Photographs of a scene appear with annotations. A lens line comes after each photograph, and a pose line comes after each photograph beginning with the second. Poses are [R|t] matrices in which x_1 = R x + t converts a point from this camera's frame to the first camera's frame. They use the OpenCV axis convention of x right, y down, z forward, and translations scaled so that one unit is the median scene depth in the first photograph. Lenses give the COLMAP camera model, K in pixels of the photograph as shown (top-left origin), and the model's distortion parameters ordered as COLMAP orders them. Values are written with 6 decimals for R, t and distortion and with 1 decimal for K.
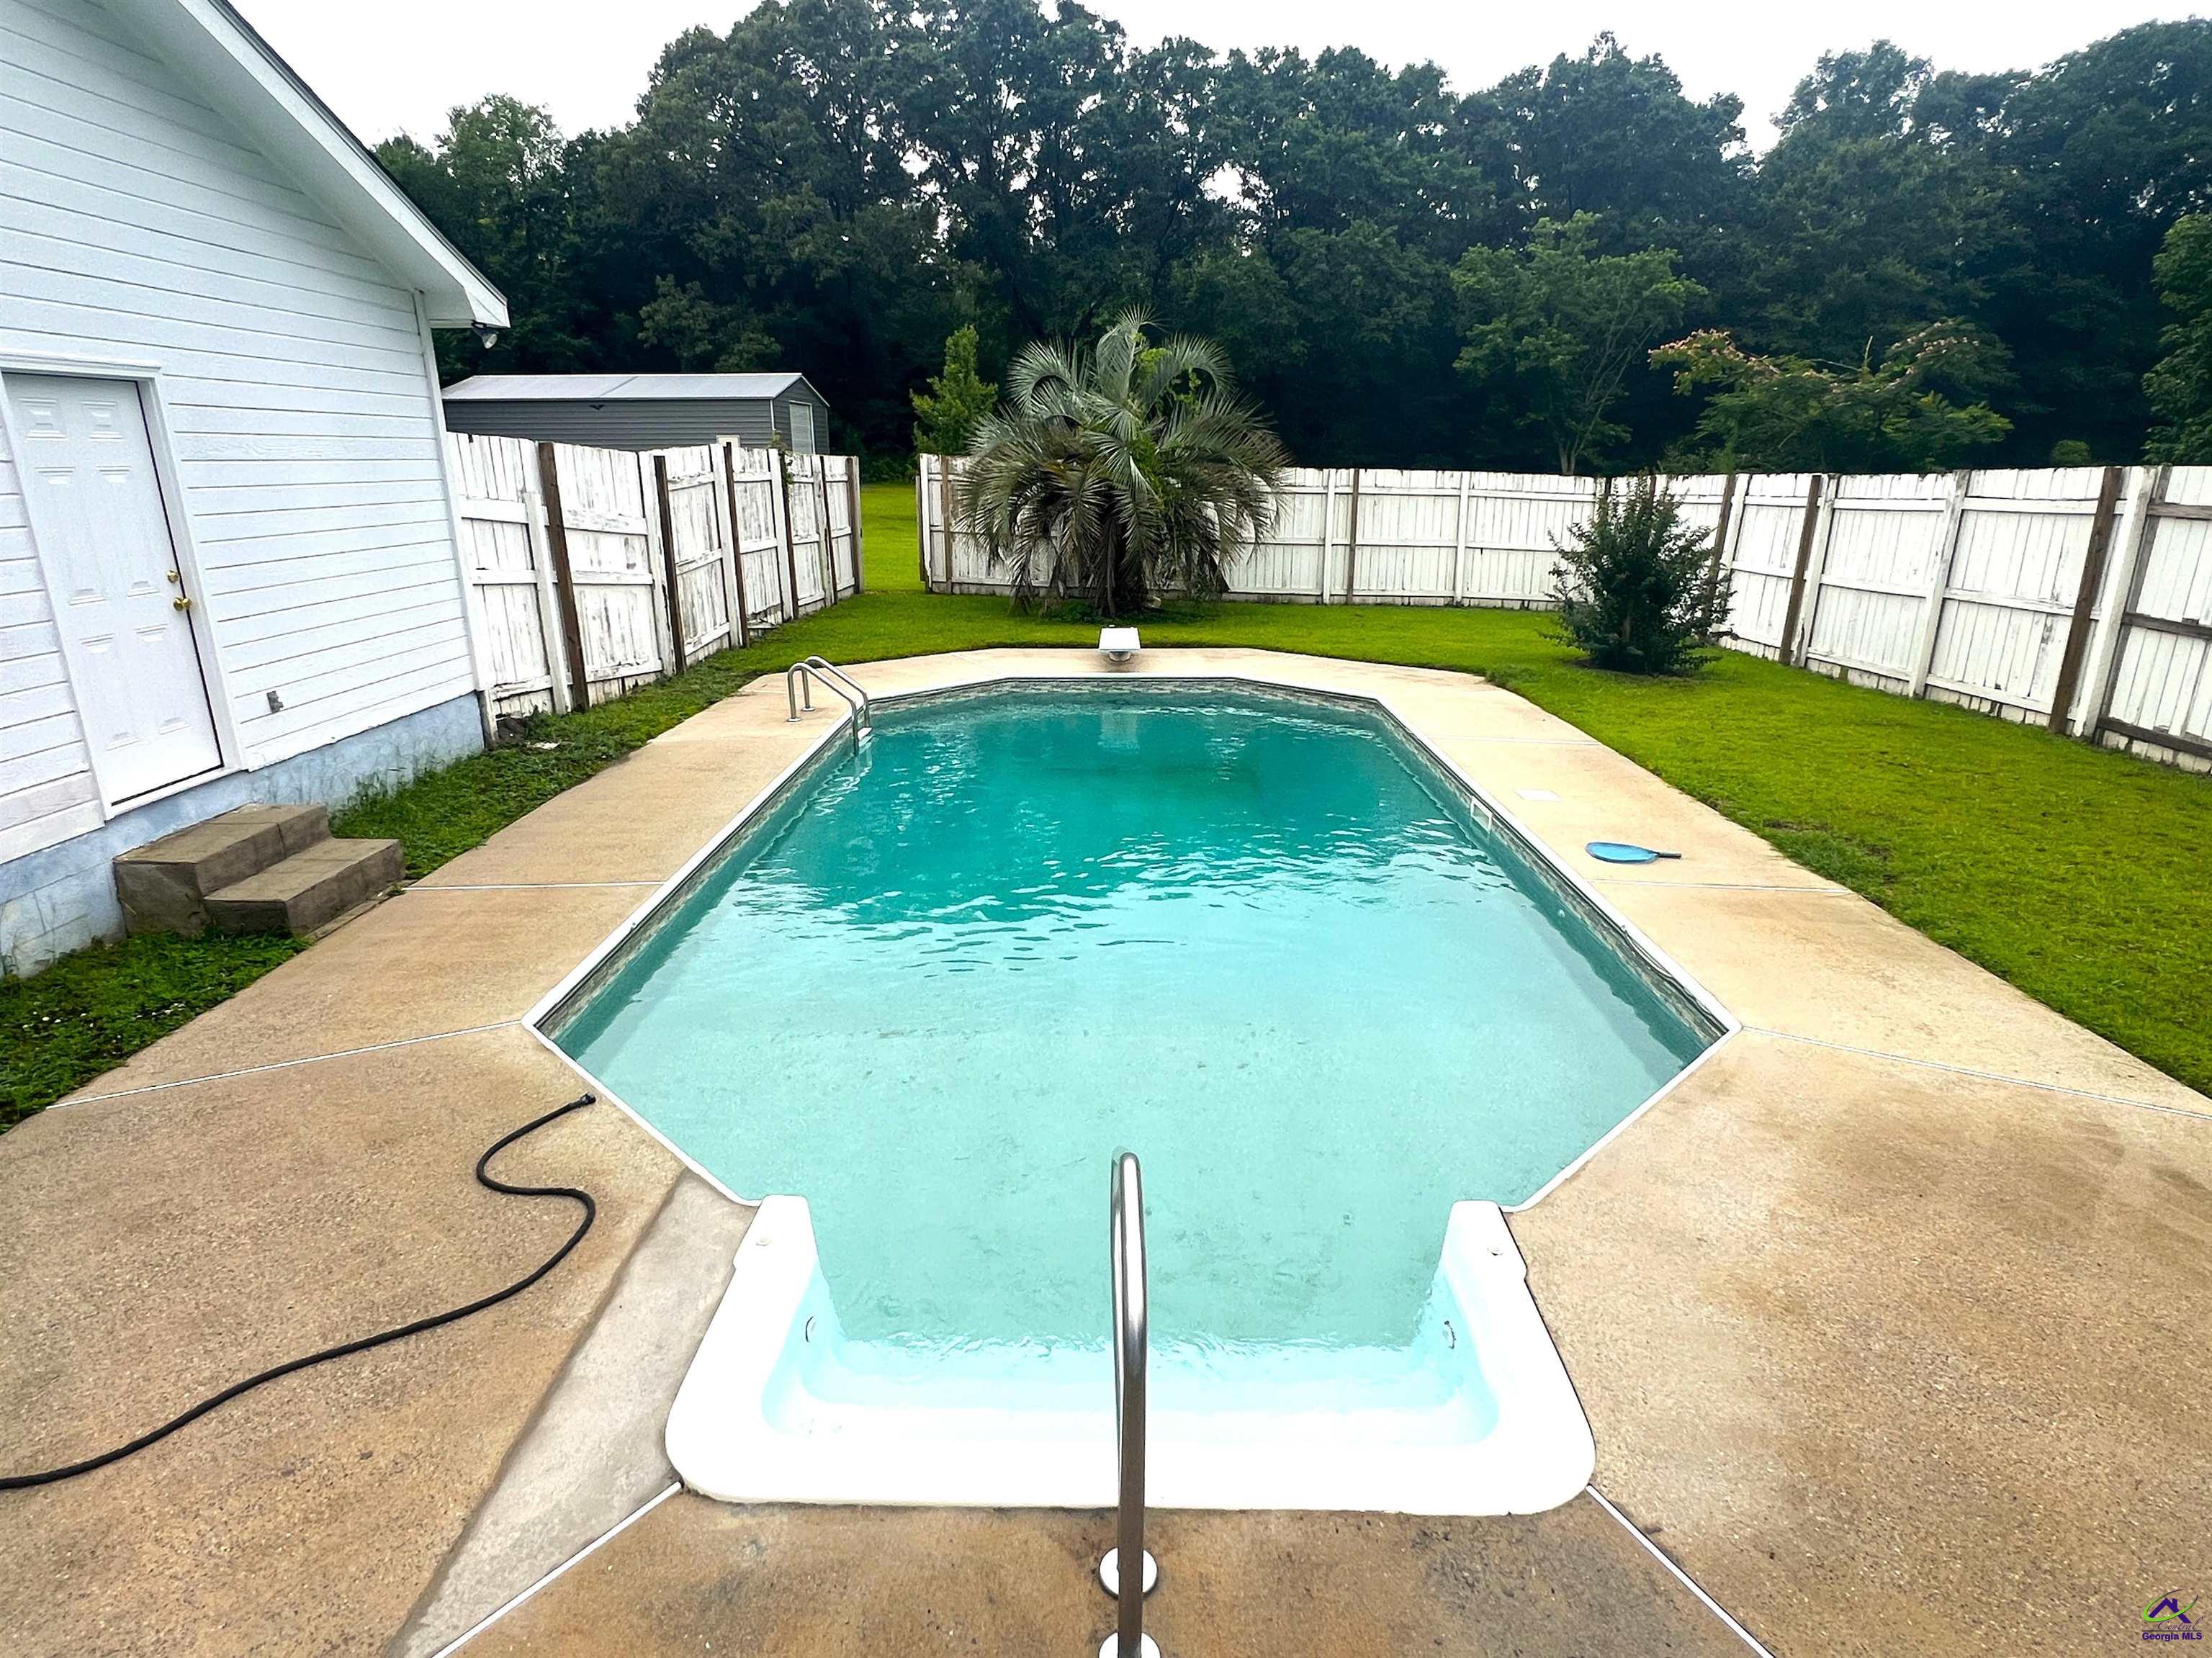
lens RADIAL K [[1254.4, 0, 1118.6], [0, 1254.4, 830.6], [0, 0, 1]] dist [-0.012116, 0.007580]
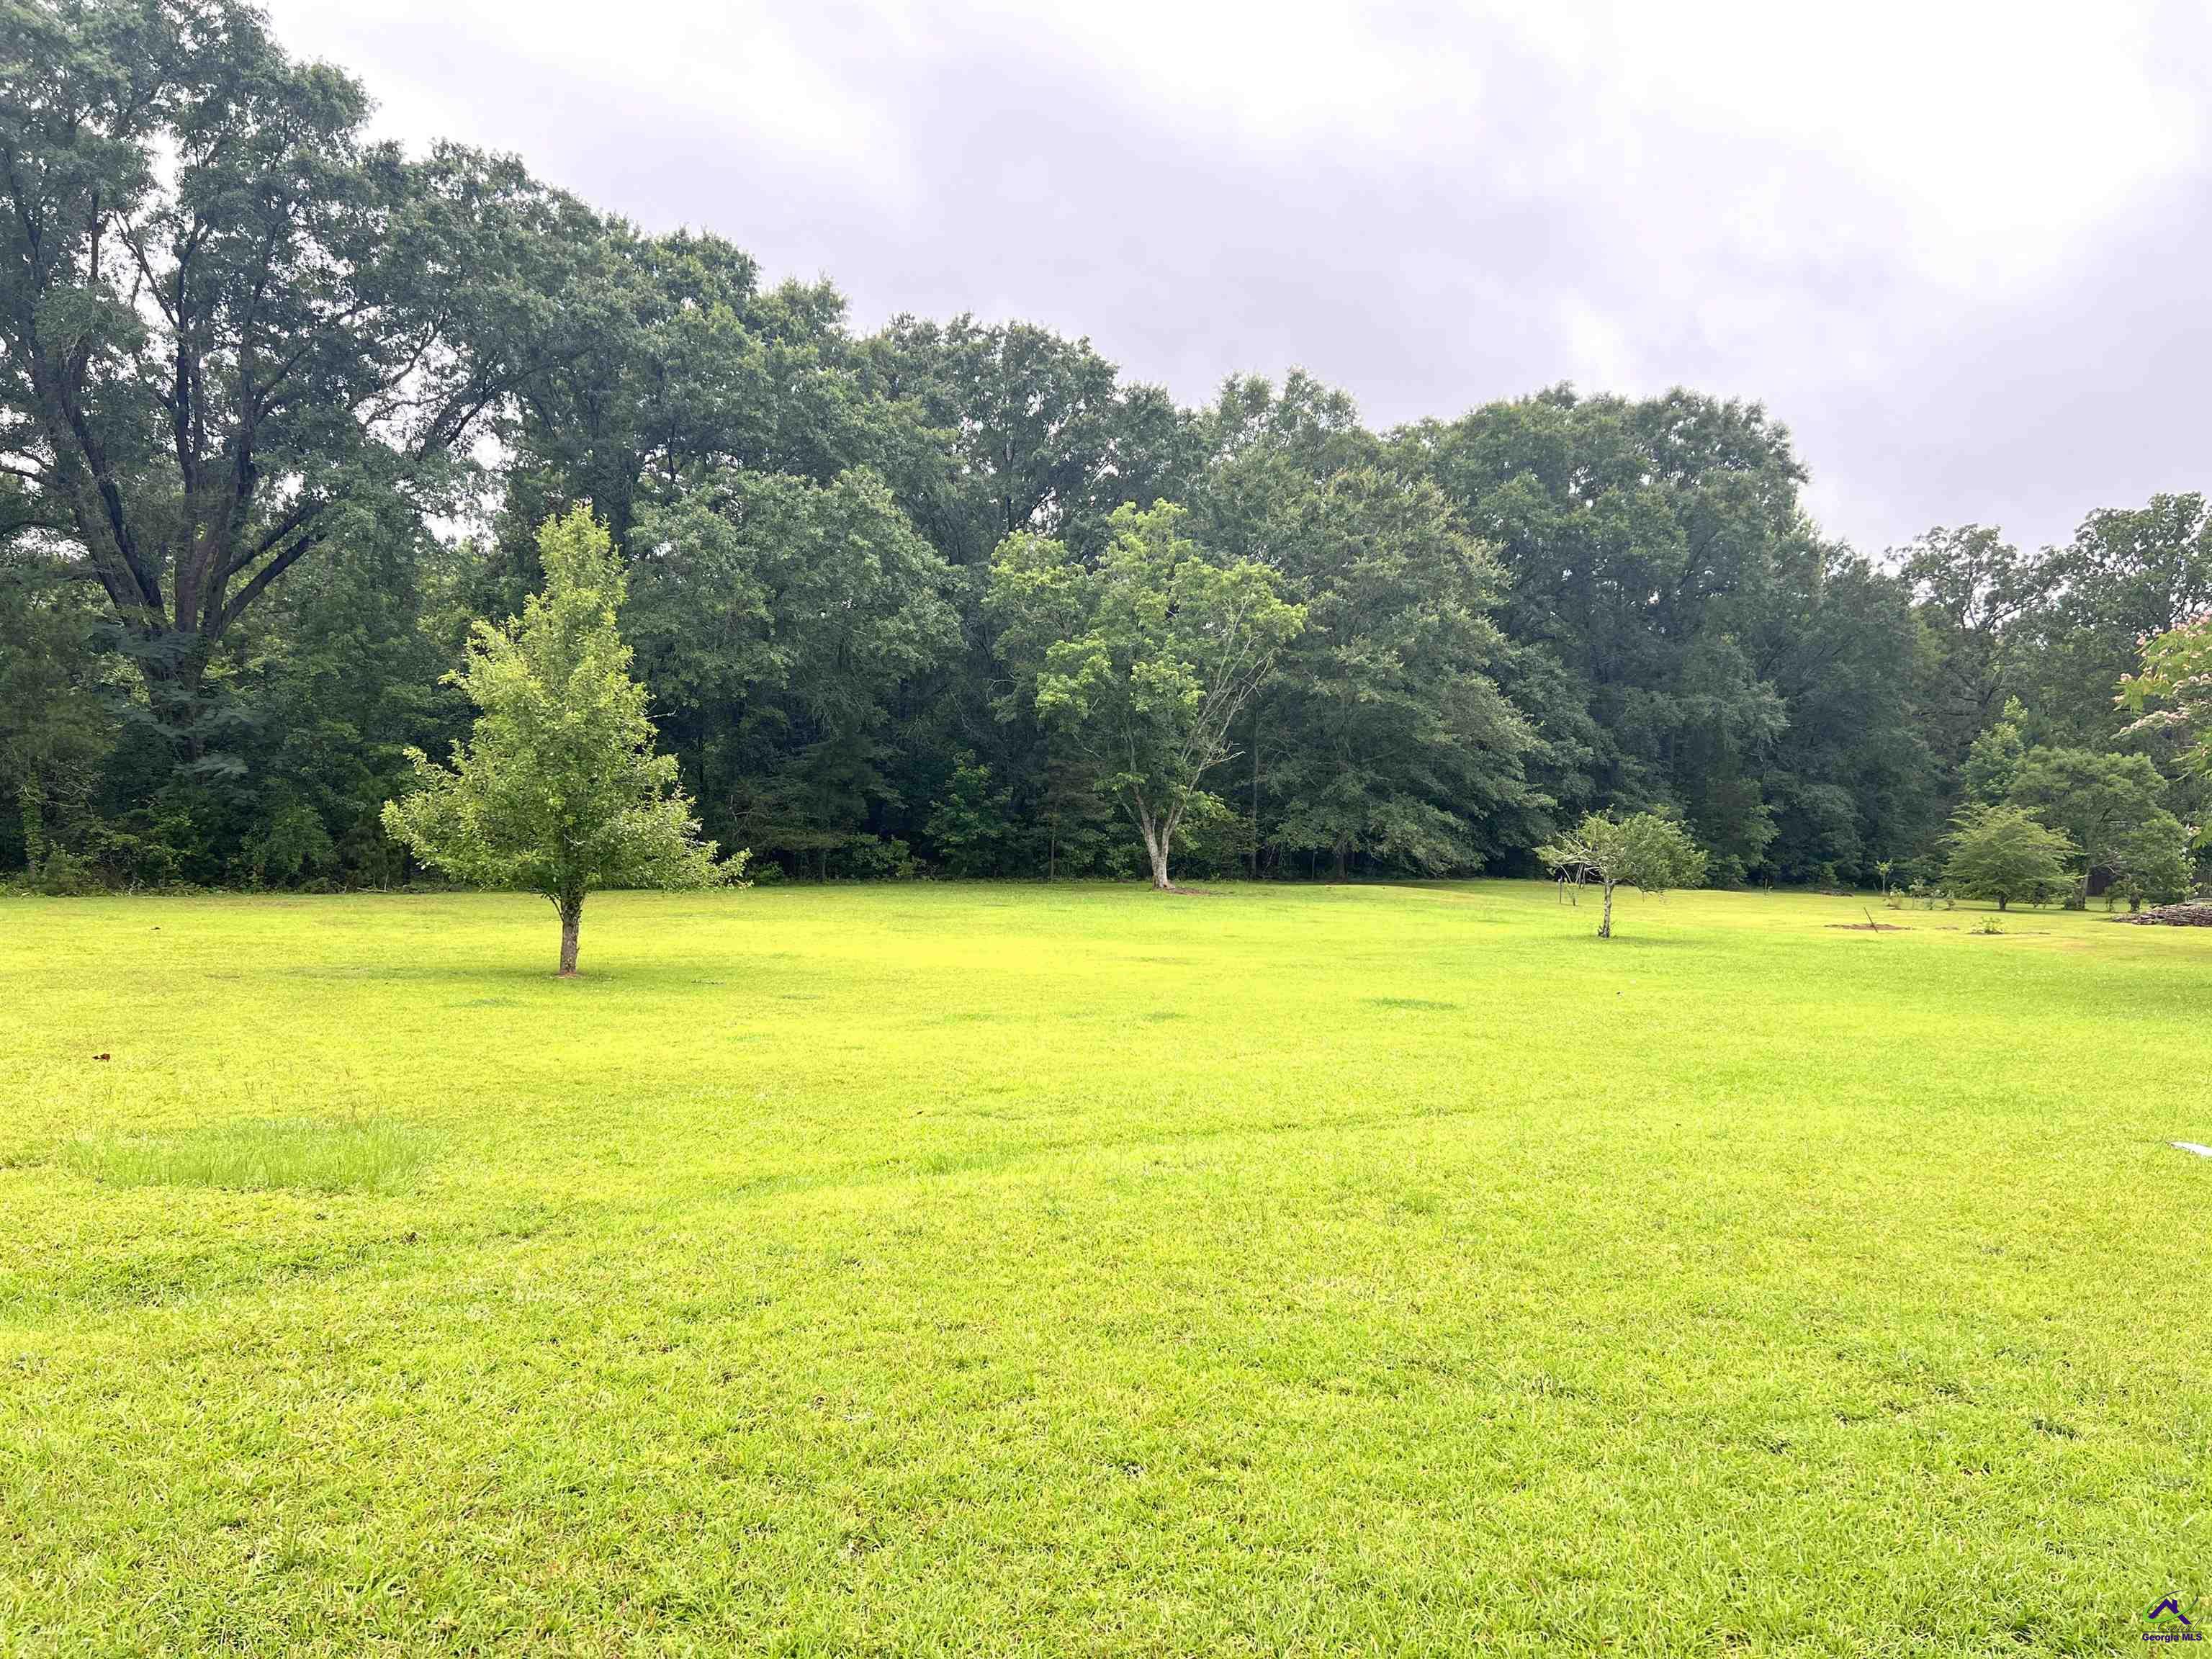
lens RADIAL K [[1657.7, 0, 1047.6], [0, 1657.7, 839.6], [0, 0, 1]] dist [0.057202, -0.049134]
pose [[0.781017, 0.001610, 0.624507, -0.238928], [0.186779, 0.953623, -0.236046, -0.098014], [-0.595924, 0.301000, 0.744495, 0.369920]]
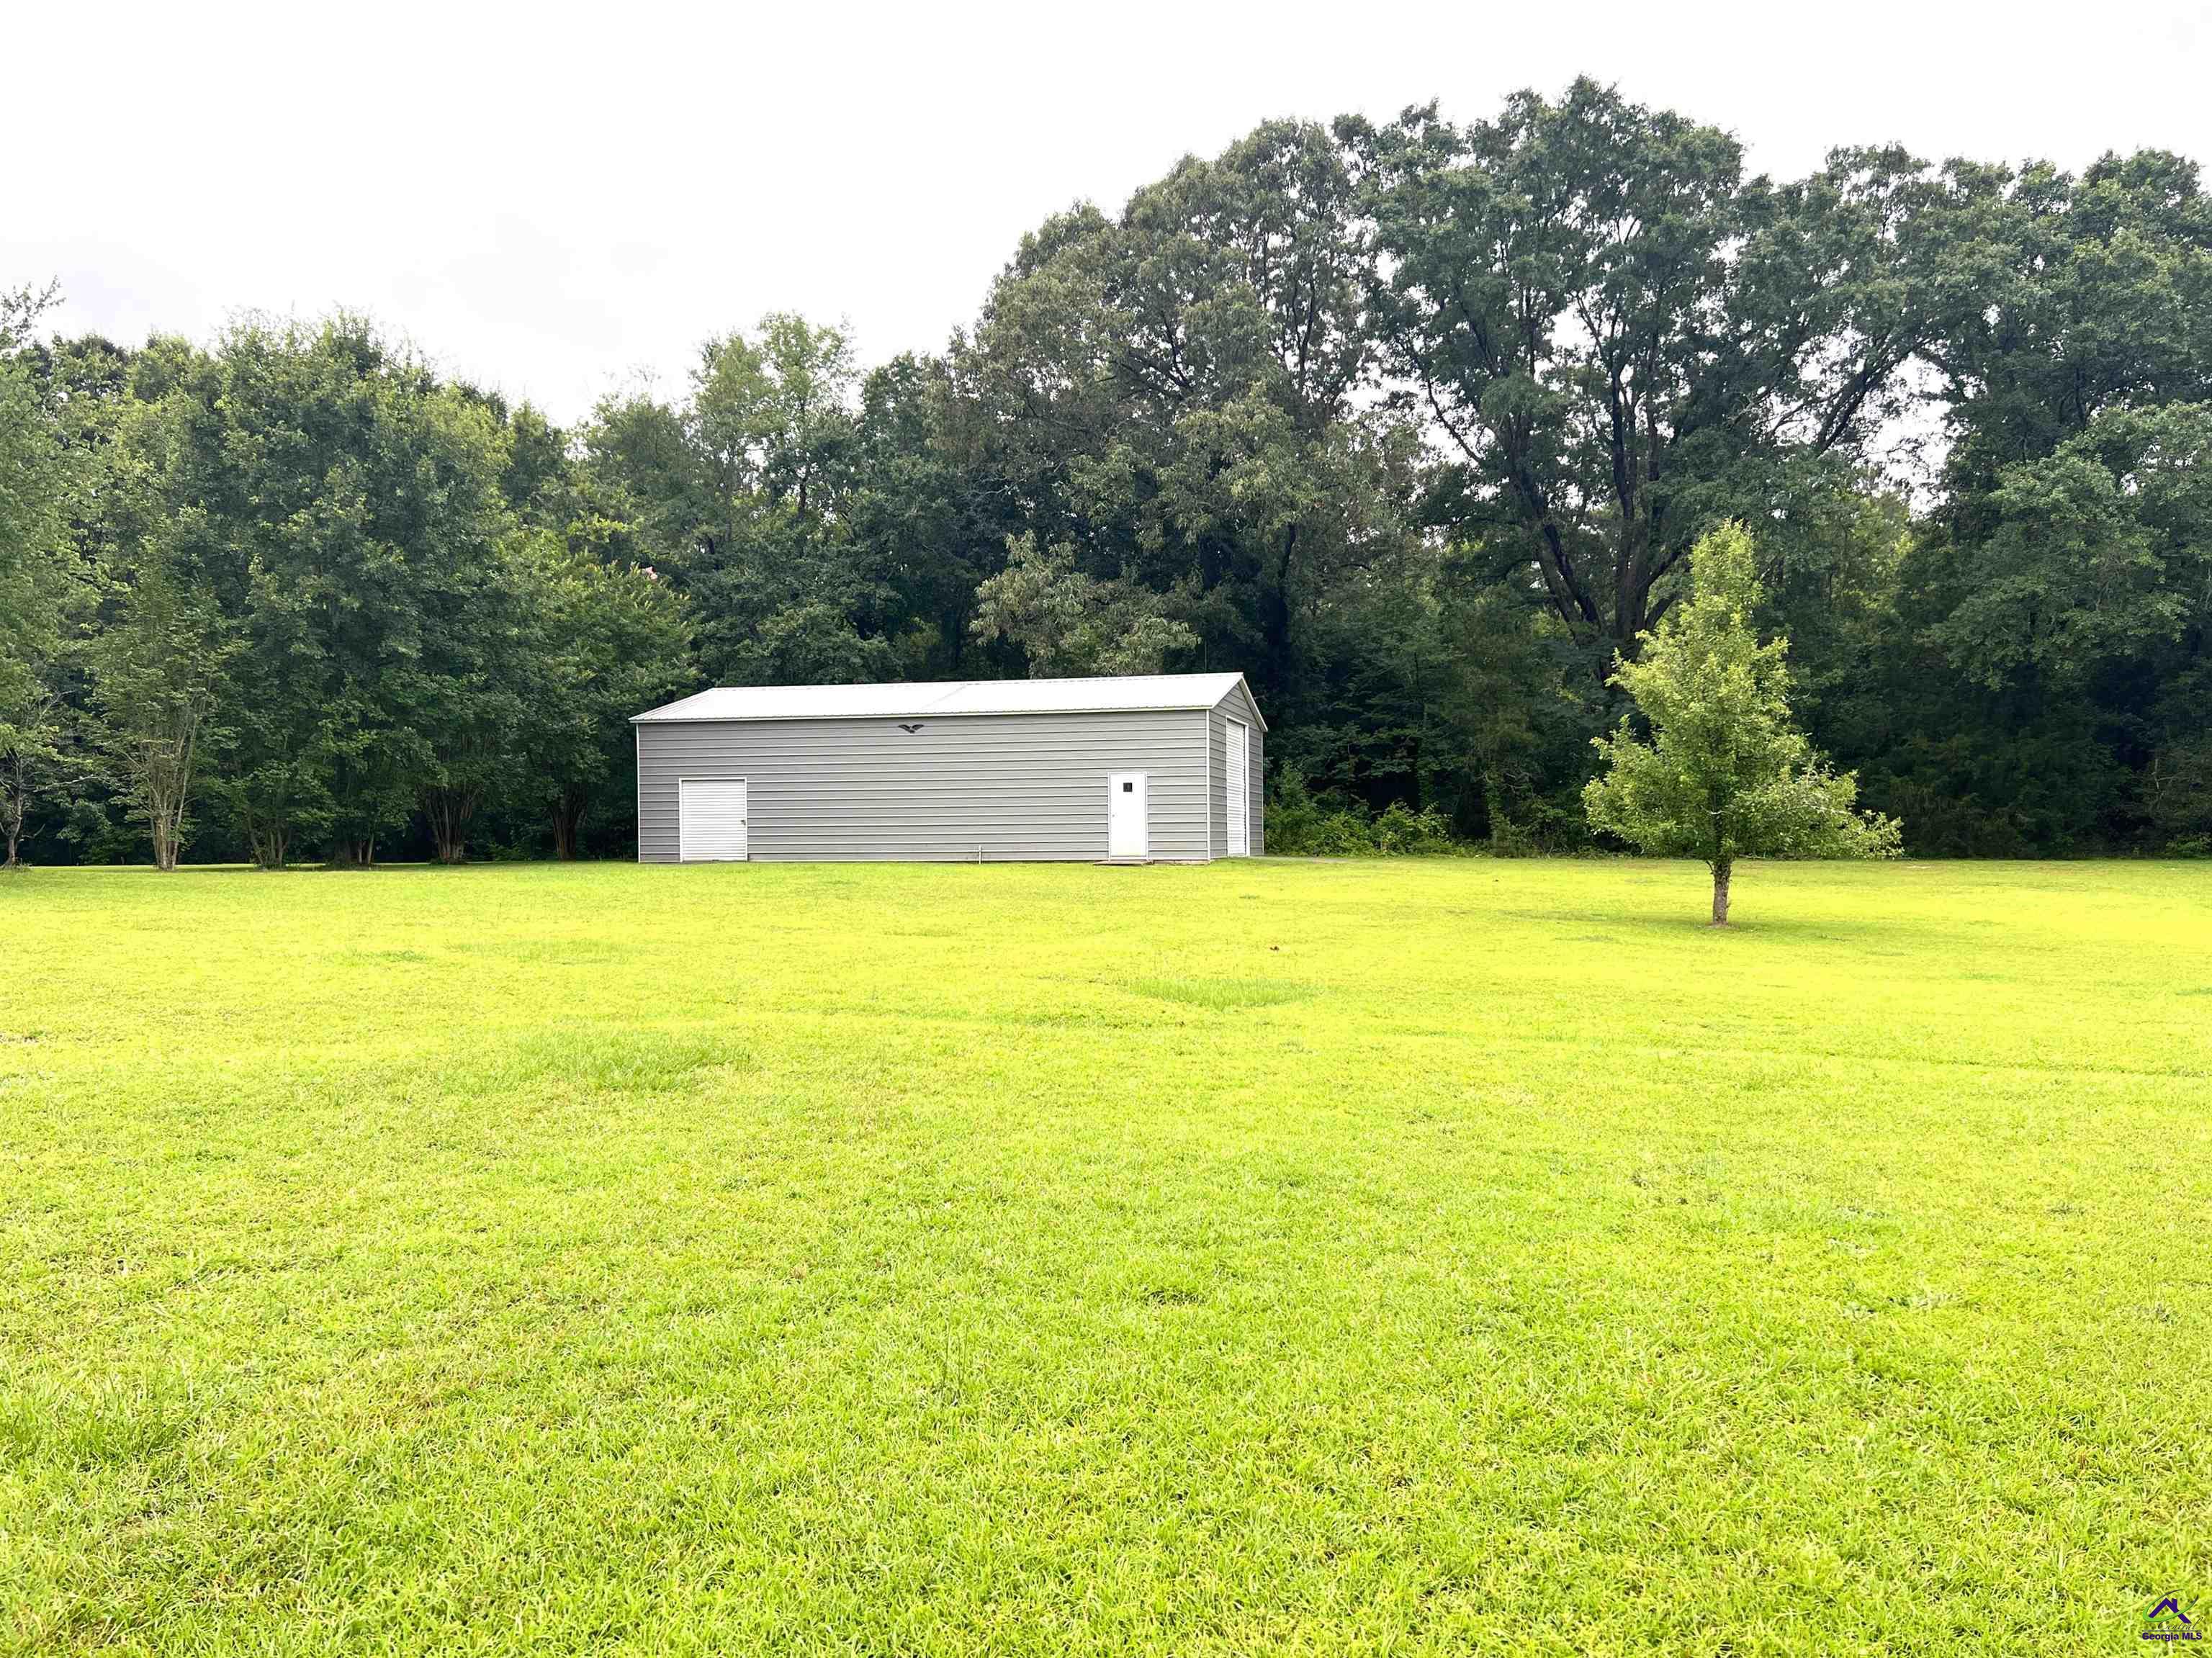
lens RADIAL K [[1657.6, 0, 1109.4], [0, 1657.6, 850.5], [0, 0, 1]] dist [0.057202, -0.049134]
pose [[0.982612, -0.002833, -0.185647, -0.163986], [-0.049635, 0.959485, -0.277353, -0.066013], [0.178912, 0.281745, 0.942661, 0.271505]]
